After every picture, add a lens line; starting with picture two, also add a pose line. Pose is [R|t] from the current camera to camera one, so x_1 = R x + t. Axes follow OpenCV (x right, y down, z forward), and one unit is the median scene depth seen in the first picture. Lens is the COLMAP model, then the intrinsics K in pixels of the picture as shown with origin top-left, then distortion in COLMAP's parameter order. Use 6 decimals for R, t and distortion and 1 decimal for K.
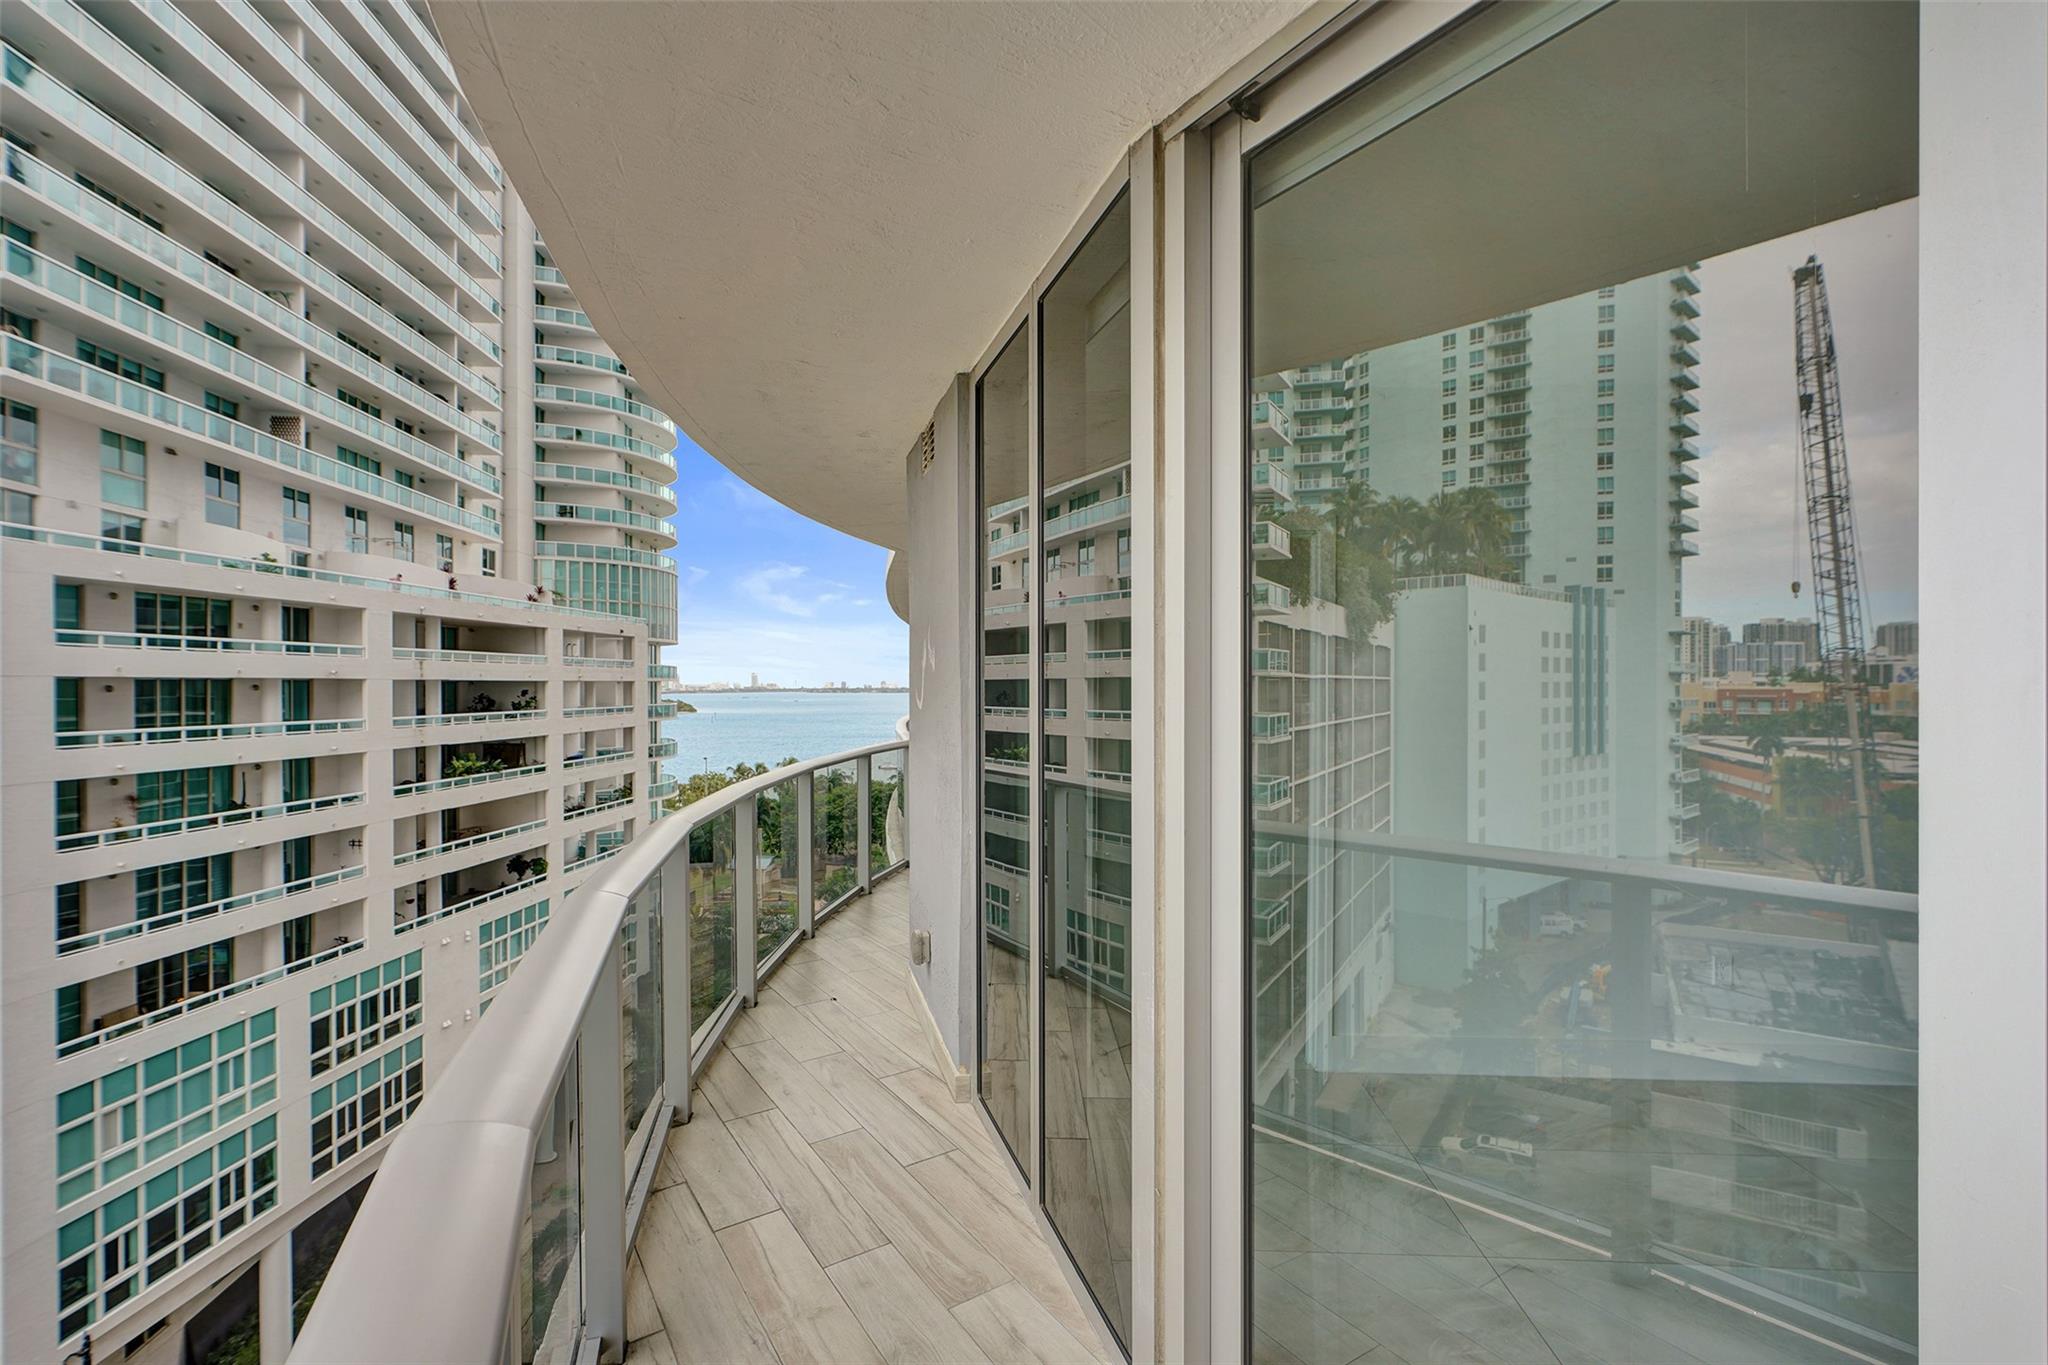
lens RADIAL K [[928.7, 0, 1022.5], [0, 928.7, 688.9], [0, 0, 1]] dist [-0.015719, 0.006914]
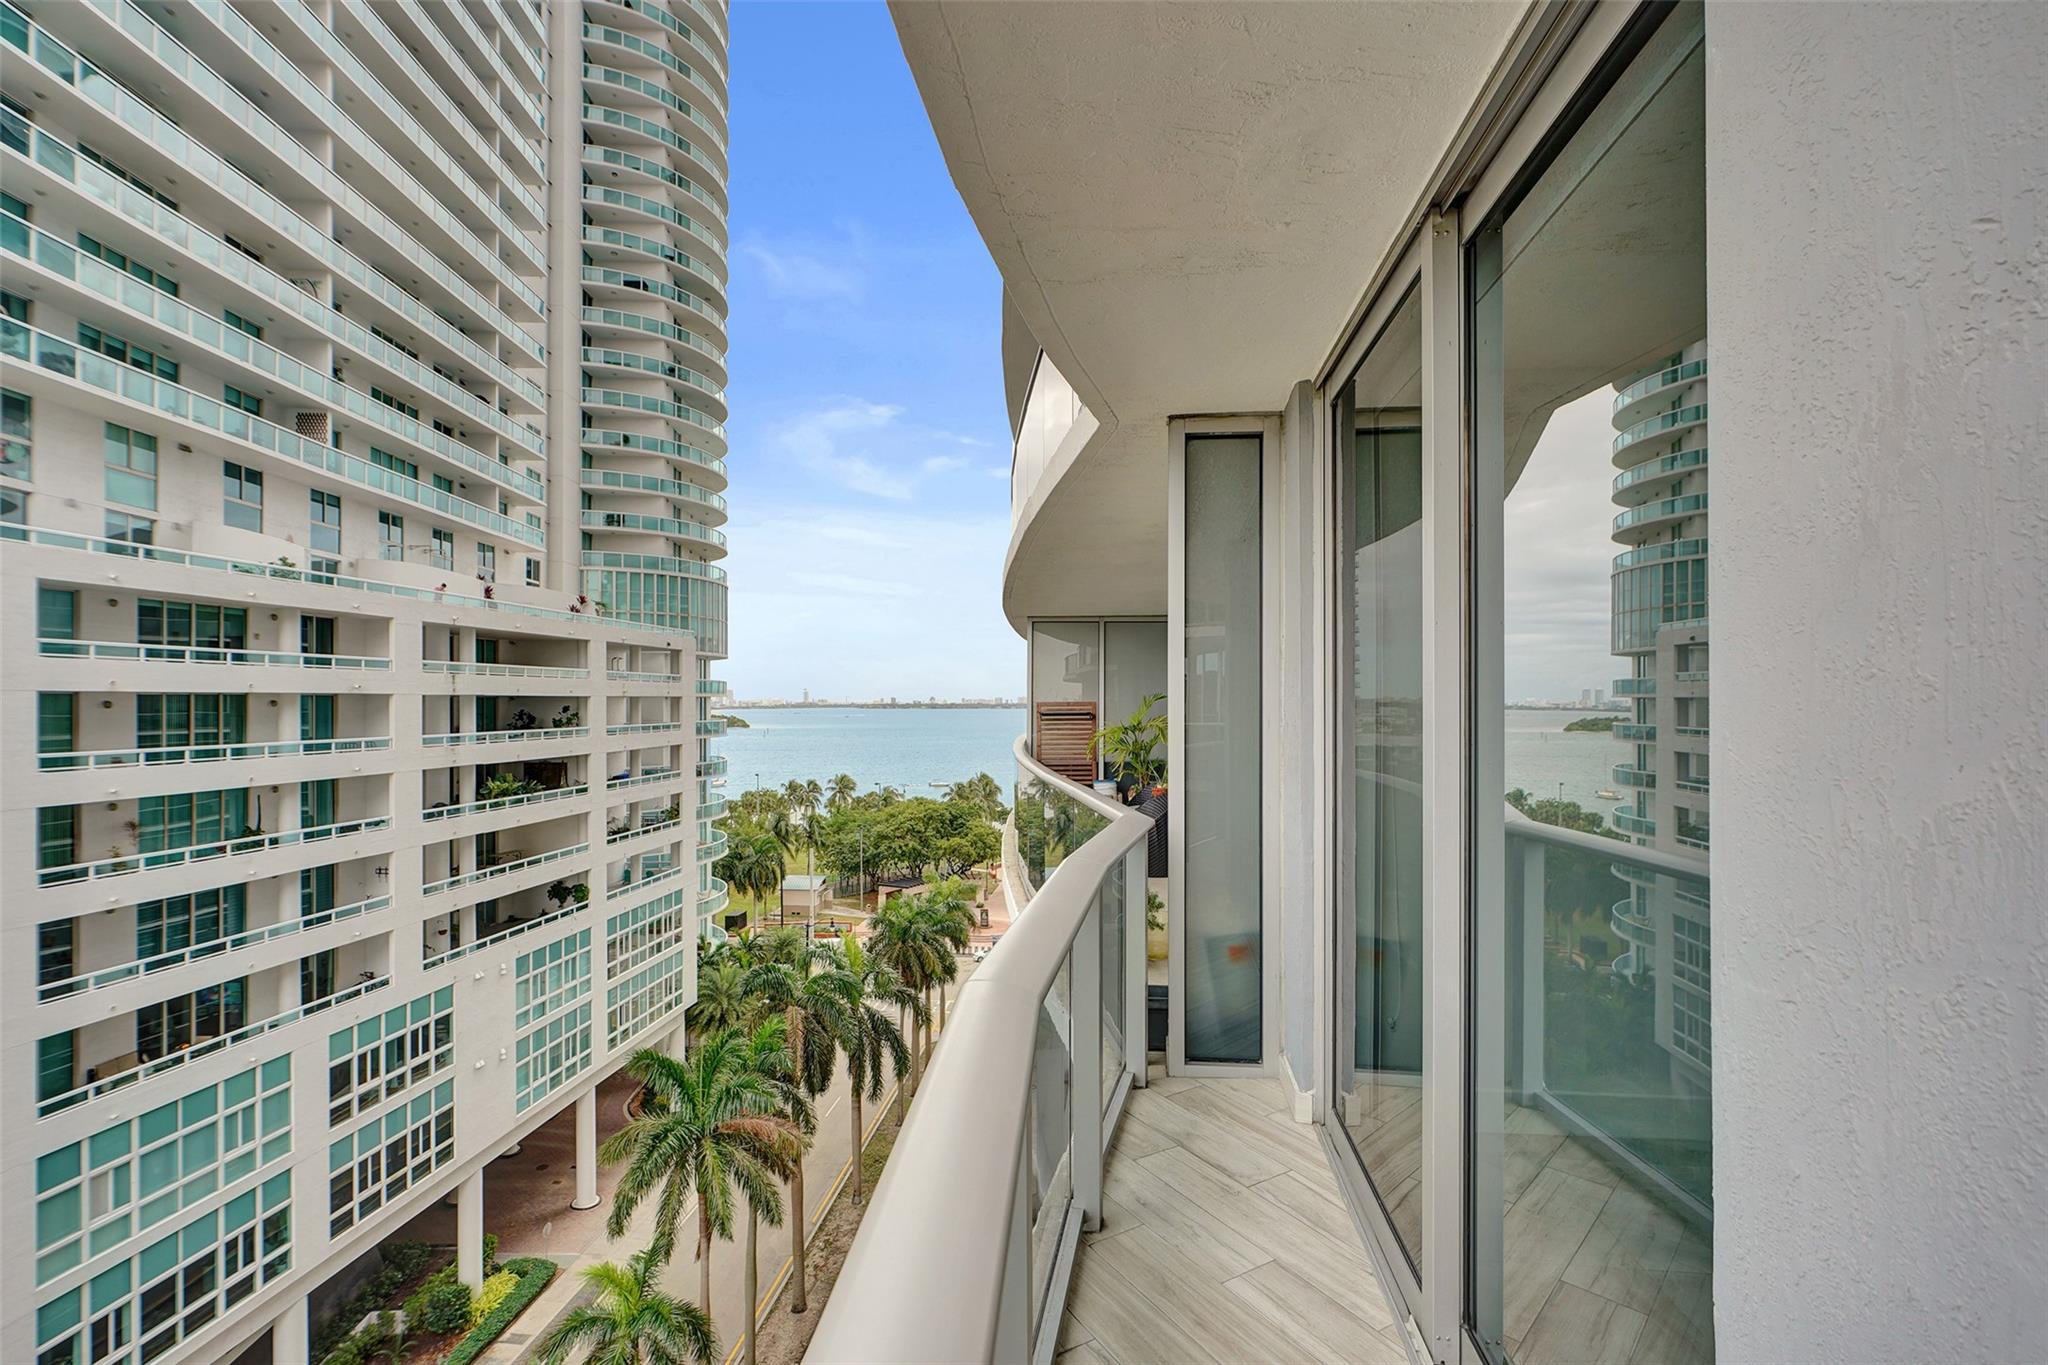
lens RADIAL K [[928.7, 0, 1019.8], [0, 928.7, 698.2], [0, 0, 1]] dist [-0.015719, 0.006914]
pose [[0.998496, 0.000120, -0.054826, -0.032491], [-0.000506, 0.999975, -0.007014, -0.000540], [0.054824, 0.007032, 0.998471, 0.109453]]
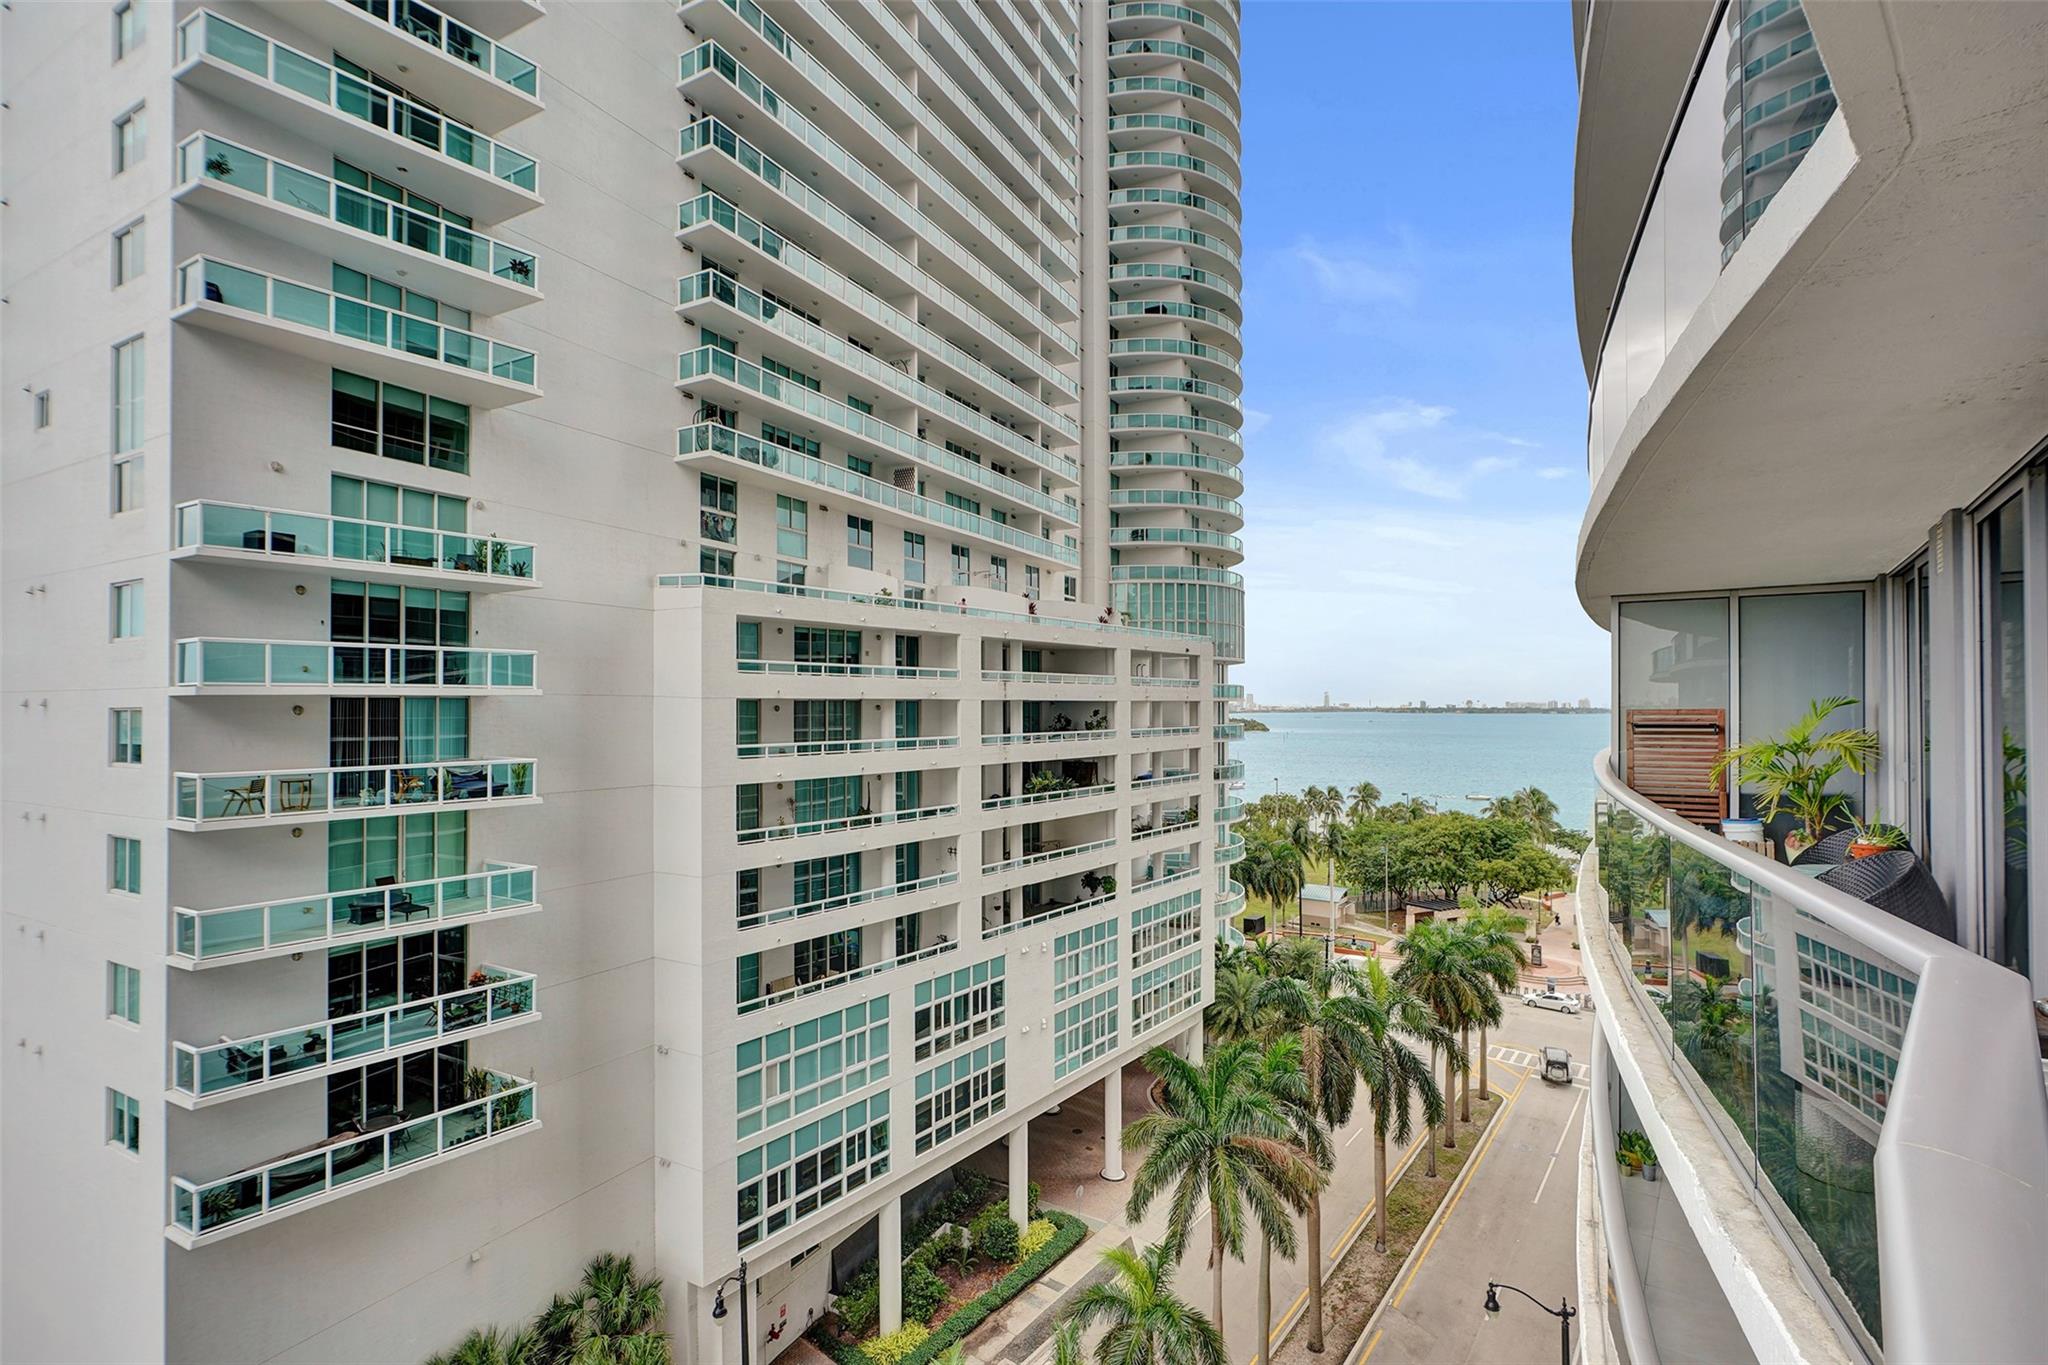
lens RADIAL K [[928.7, 0, 1020.5], [0, 928.7, 696.1], [0, 0, 1]] dist [-0.015719, 0.006914]
pose [[0.825146, -0.005418, -0.564894, -0.038076], [-0.002144, 0.999917, -0.012722, -0.001321], [0.564916, 0.011709, 0.825065, 0.142269]]
